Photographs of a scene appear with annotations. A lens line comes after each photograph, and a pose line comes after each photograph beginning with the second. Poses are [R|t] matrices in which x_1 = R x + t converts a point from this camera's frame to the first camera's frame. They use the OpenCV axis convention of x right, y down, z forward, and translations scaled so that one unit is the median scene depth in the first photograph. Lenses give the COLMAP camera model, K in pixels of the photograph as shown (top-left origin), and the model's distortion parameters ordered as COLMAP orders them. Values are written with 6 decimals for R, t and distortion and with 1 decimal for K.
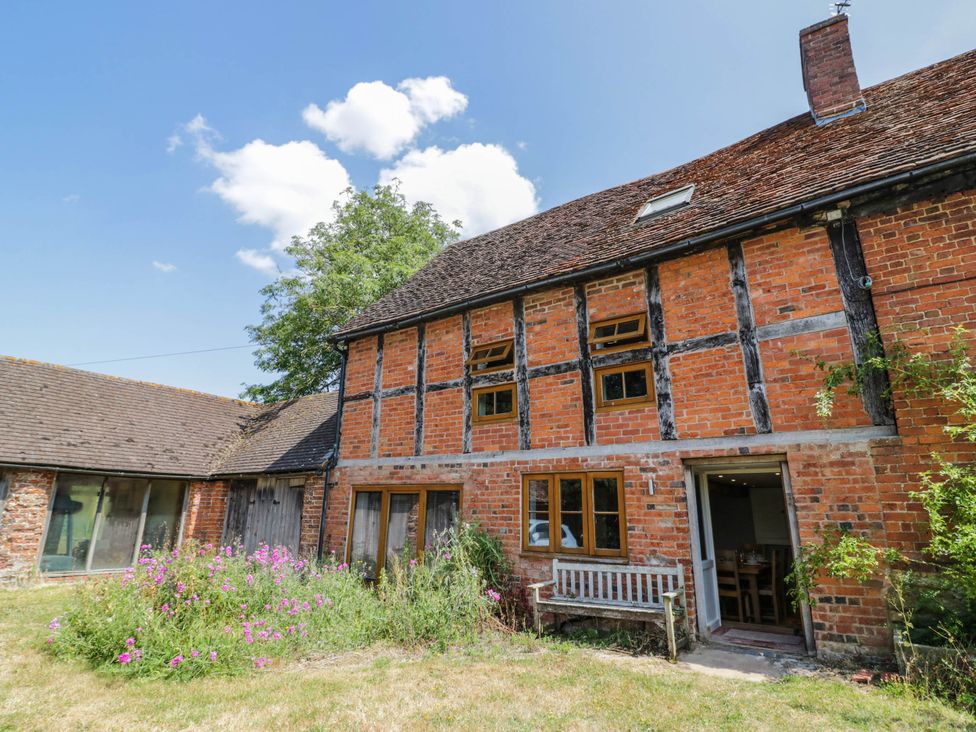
lens RADIAL K [[508.1, 0, 488.0], [0, 508.1, 366.0], [0, 0, 1]] dist [0.002037, -0.014985]
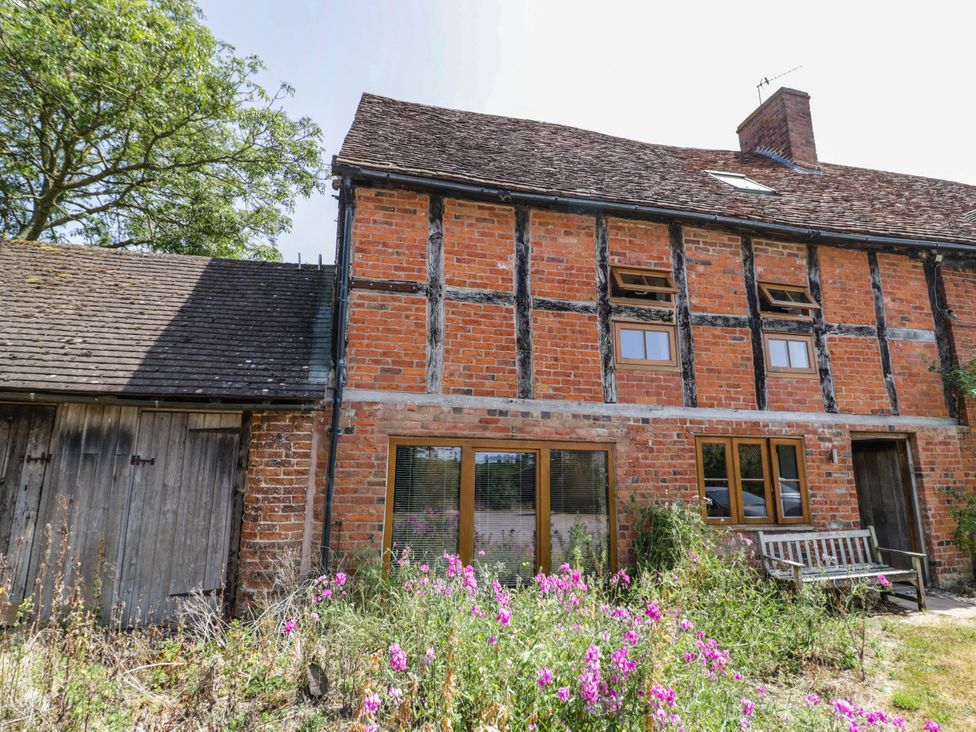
lens RADIAL K [[508.1, 0, 488.0], [0, 508.1, 366.0], [0, 0, 1]] dist [0.002037, -0.014985]
pose [[0.676776, 0.144553, 0.721857, -0.774820], [-0.206389, 0.978467, -0.002439, 0.169995], [-0.706666, -0.147332, 0.692038, 0.665772]]
